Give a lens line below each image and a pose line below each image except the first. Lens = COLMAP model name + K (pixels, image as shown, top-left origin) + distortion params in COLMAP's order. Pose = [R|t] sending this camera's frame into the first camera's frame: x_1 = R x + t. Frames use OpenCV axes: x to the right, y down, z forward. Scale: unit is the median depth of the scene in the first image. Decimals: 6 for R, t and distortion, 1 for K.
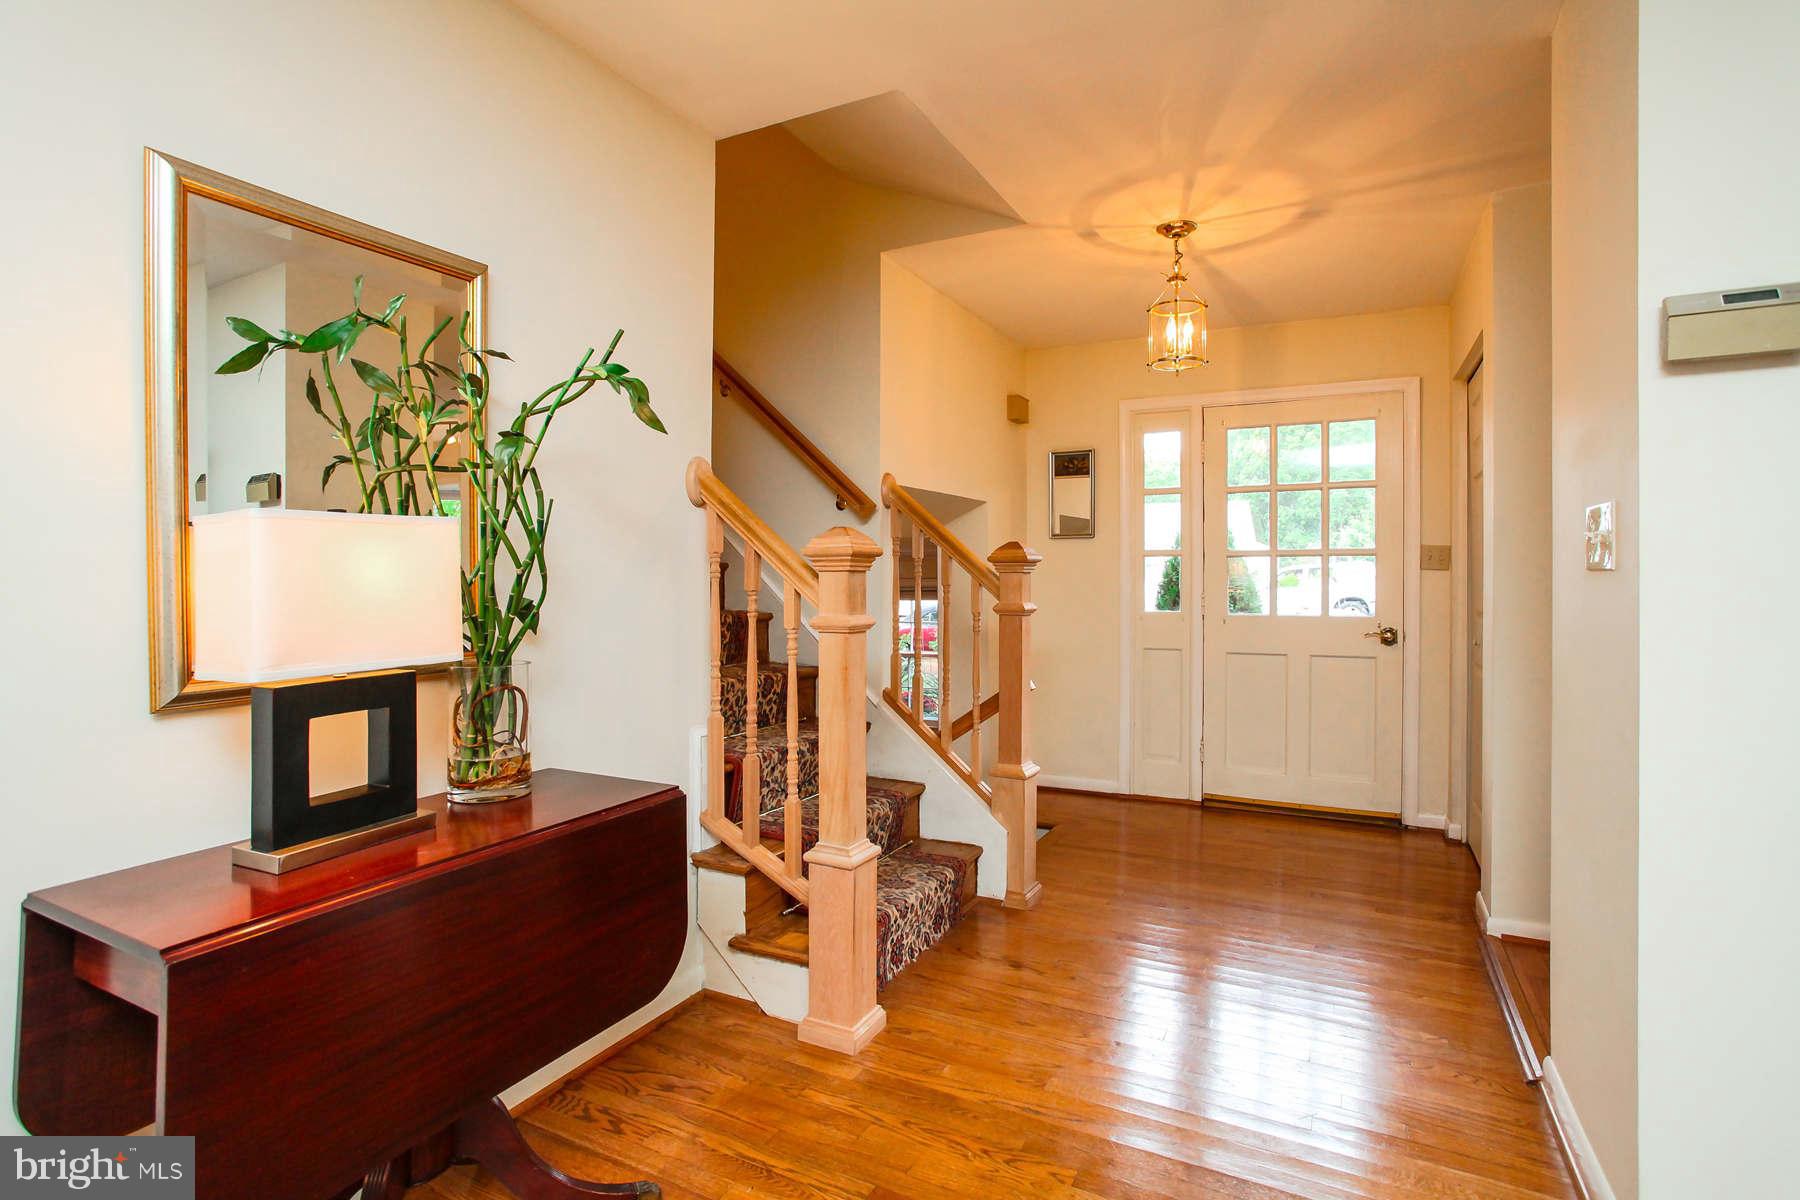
lens RADIAL K [[883.5, 0, 902.0], [0, 883.5, 585.2], [0, 0, 1]] dist [-0.060002, 0.027128]
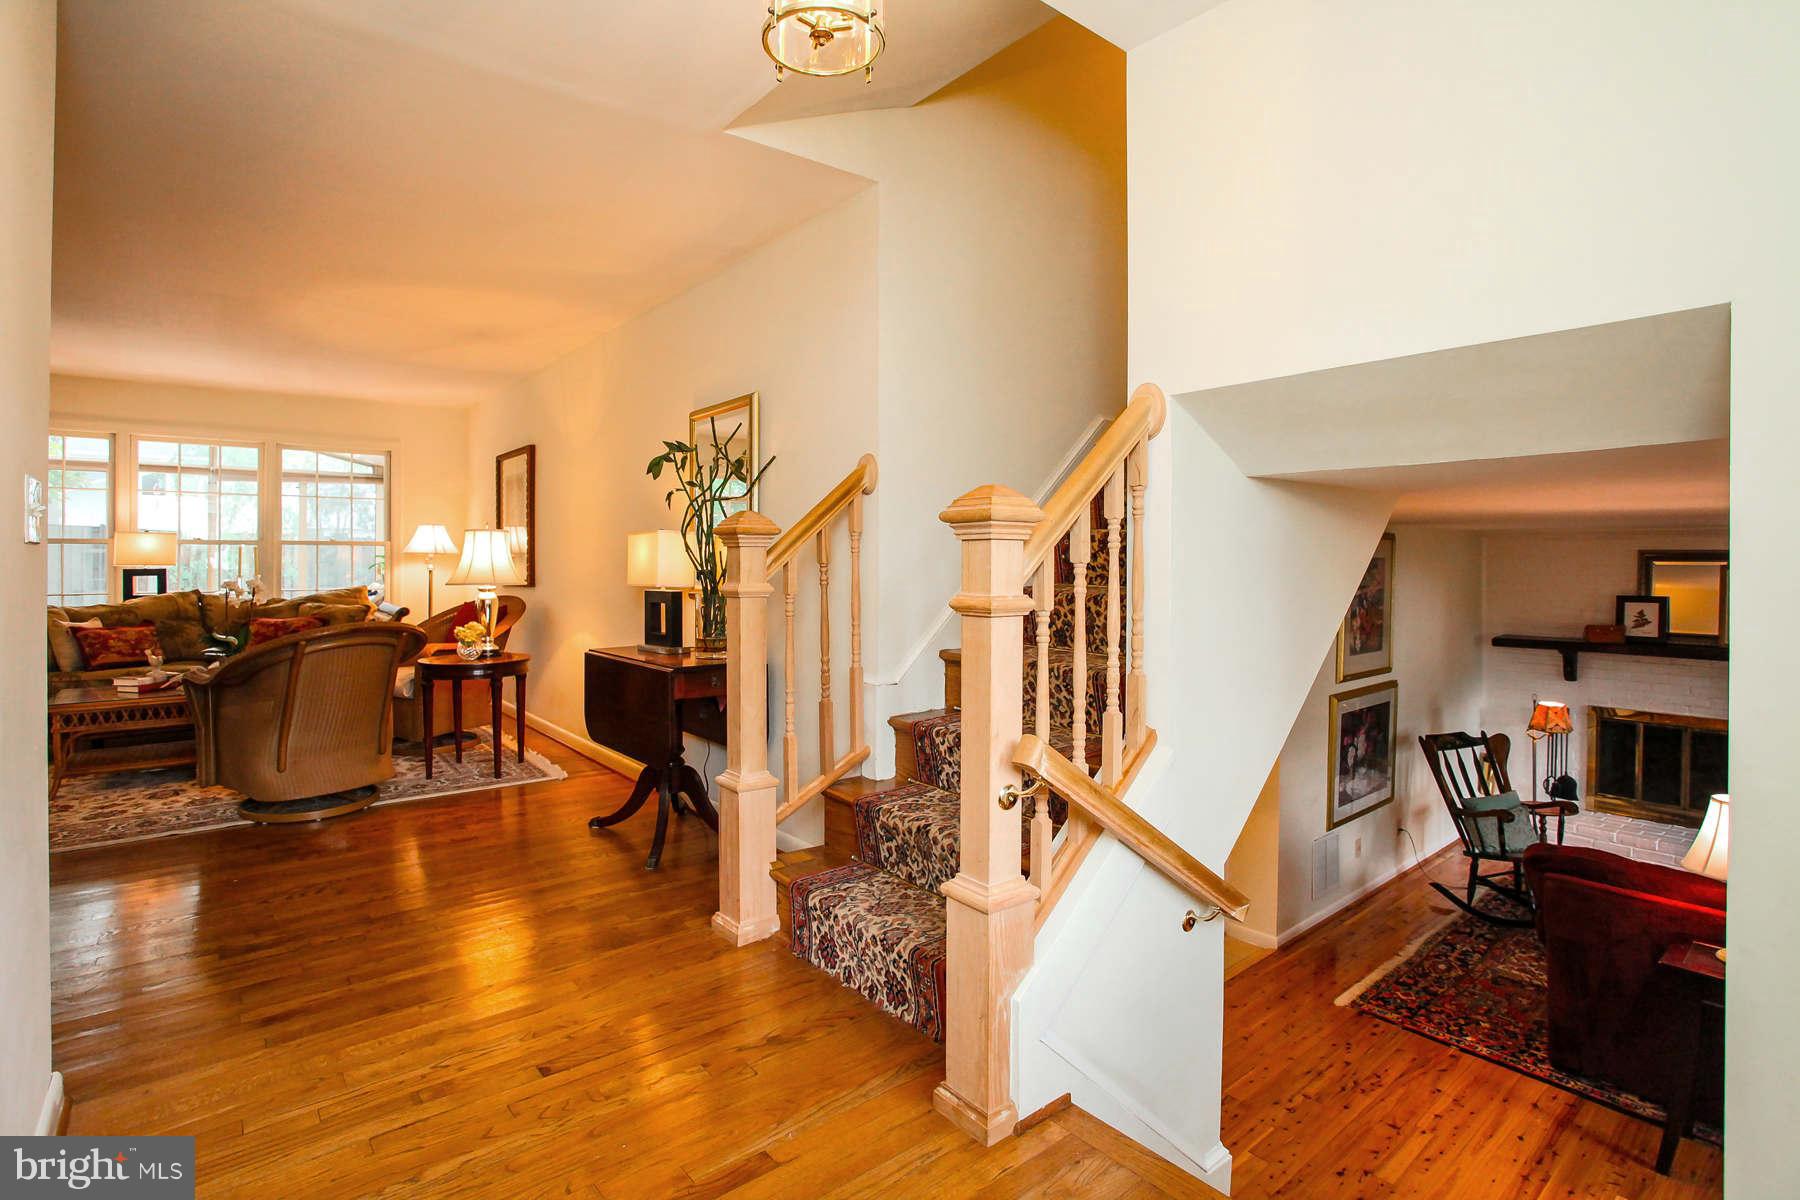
lens RADIAL K [[883.5, 0, 902.0], [0, 883.5, 585.2], [0, 0, 1]] dist [-0.060002, 0.027128]
pose [[-0.419437, 0.032041, -0.907219, 0.715523], [-0.005666, 0.999265, 0.037912, -0.000772], [0.907767, 0.021042, -0.418947, 1.315560]]
